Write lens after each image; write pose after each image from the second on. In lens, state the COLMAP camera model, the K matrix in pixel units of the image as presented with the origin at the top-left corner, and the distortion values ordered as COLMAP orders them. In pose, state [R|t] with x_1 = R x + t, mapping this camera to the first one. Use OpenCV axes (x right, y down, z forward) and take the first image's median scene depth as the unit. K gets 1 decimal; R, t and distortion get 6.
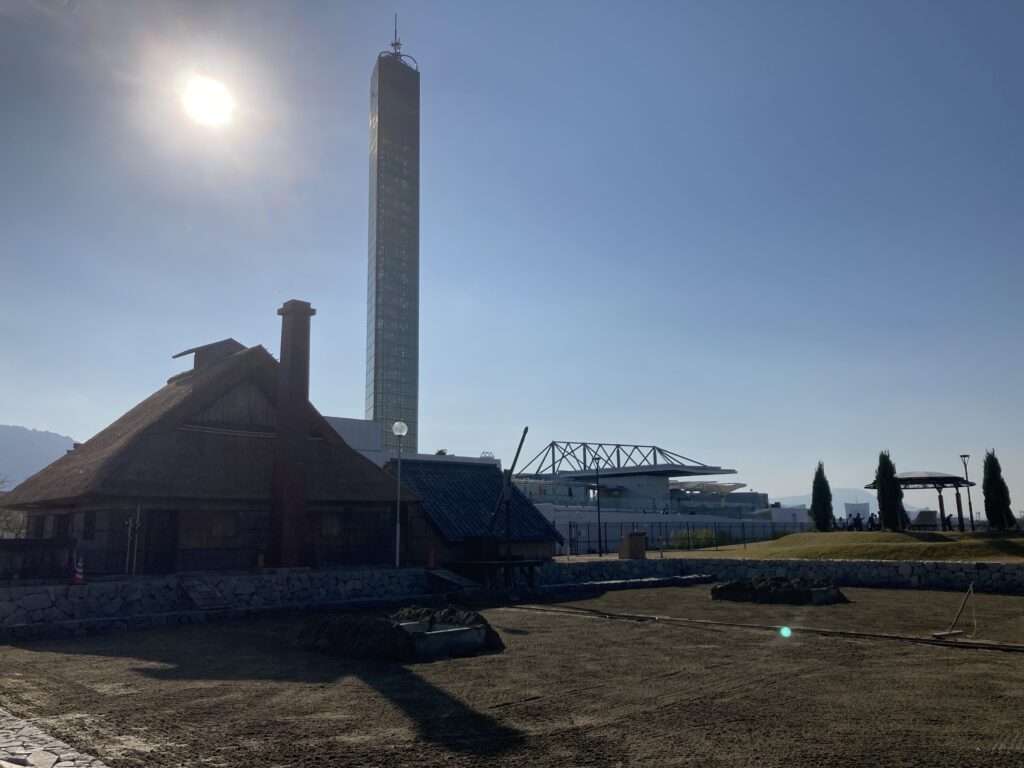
lens RADIAL K [[814.4, 0, 512.0], [0, 814.4, 384.0], [0, 0, 1]] dist [0.020309, -0.007640]
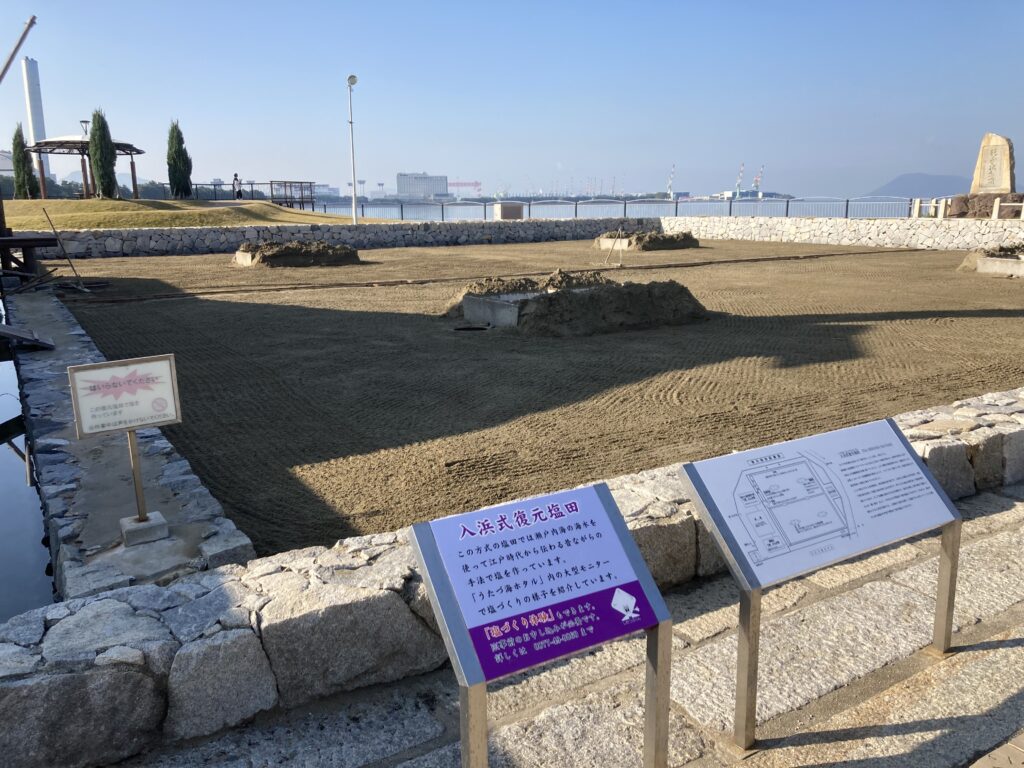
lens RADIAL K [[814.4, 0, 512.0], [0, 814.4, 384.0], [0, 0, 1]] dist [0.020309, -0.007640]
pose [[0.174963, -0.207511, 0.962459, -0.473705], [-0.171403, 0.956191, 0.237319, 0.092156], [-0.969541, -0.206490, 0.131730, 0.438402]]
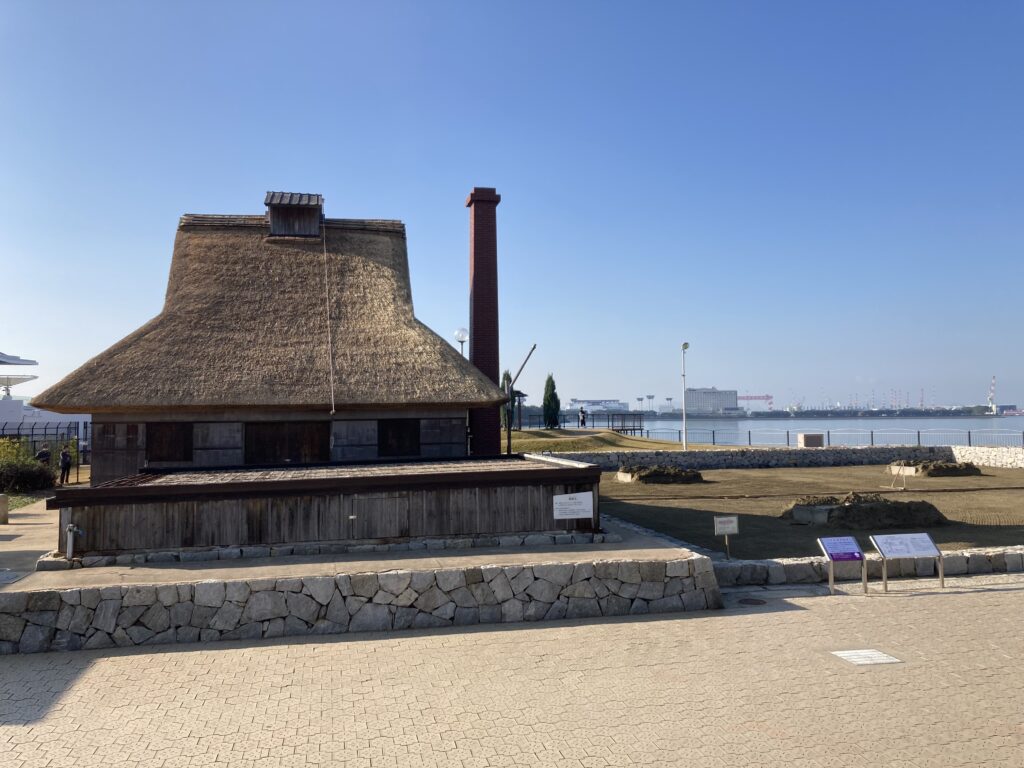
lens RADIAL K [[814.4, 0, 512.0], [0, 814.4, 384.0], [0, 0, 1]] dist [0.020309, -0.007640]
pose [[0.498198, 0.038957, 0.866188, -0.788397], [-0.149035, 0.987970, 0.041285, 0.056632], [-0.854159, -0.149660, 0.498010, 0.399146]]
